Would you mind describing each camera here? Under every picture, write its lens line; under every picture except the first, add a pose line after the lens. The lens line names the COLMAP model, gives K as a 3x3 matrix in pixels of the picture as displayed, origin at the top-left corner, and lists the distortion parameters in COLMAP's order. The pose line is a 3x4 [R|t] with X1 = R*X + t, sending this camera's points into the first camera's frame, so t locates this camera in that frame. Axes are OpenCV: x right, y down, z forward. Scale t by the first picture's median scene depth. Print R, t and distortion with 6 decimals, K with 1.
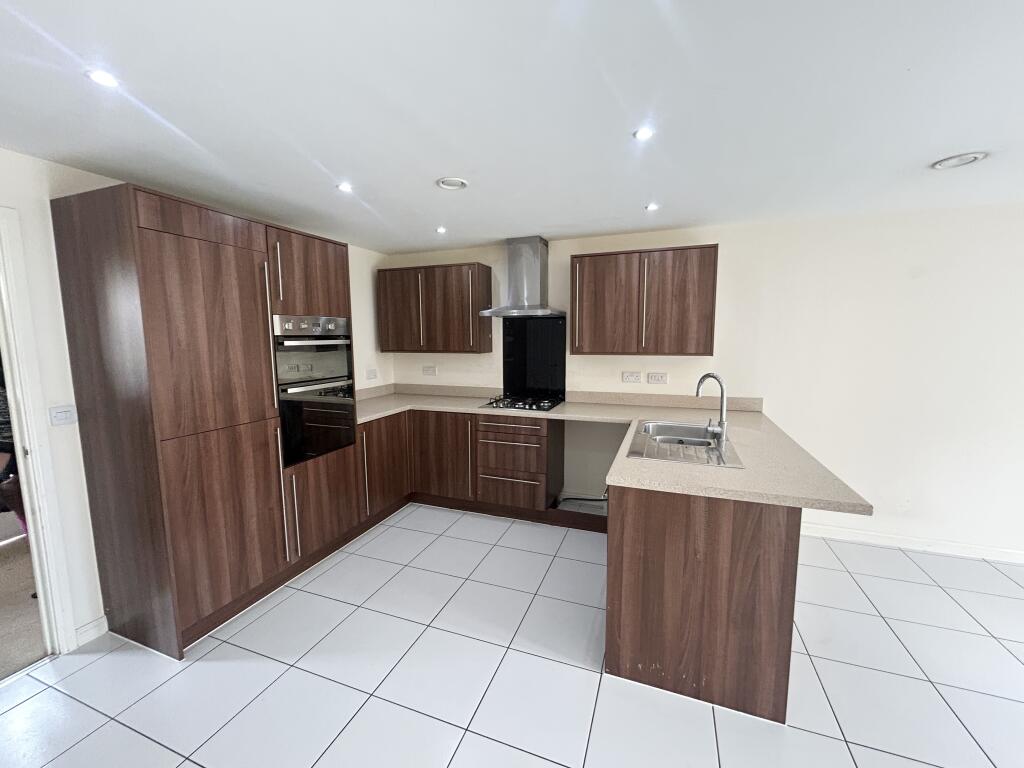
lens RADIAL K [[415.3, 0, 512.0], [0, 415.3, 384.0], [0, 0, 1]] dist [0.000987, 0.000204]
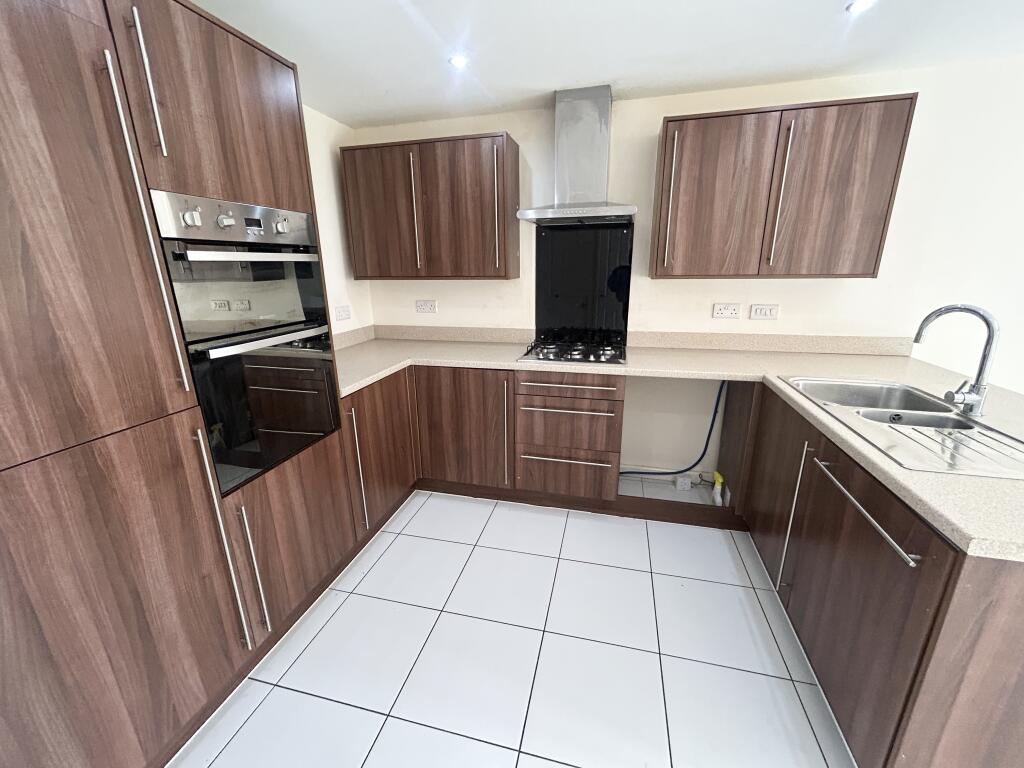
lens RADIAL K [[415.3, 0, 512.0], [0, 415.3, 384.0], [0, 0, 1]] dist [0.000987, 0.000204]
pose [[0.993566, -0.037012, 0.107035, -0.168887], [0.019369, 0.986700, 0.161394, -0.015850], [-0.111585, -0.158282, 0.981069, 0.336613]]
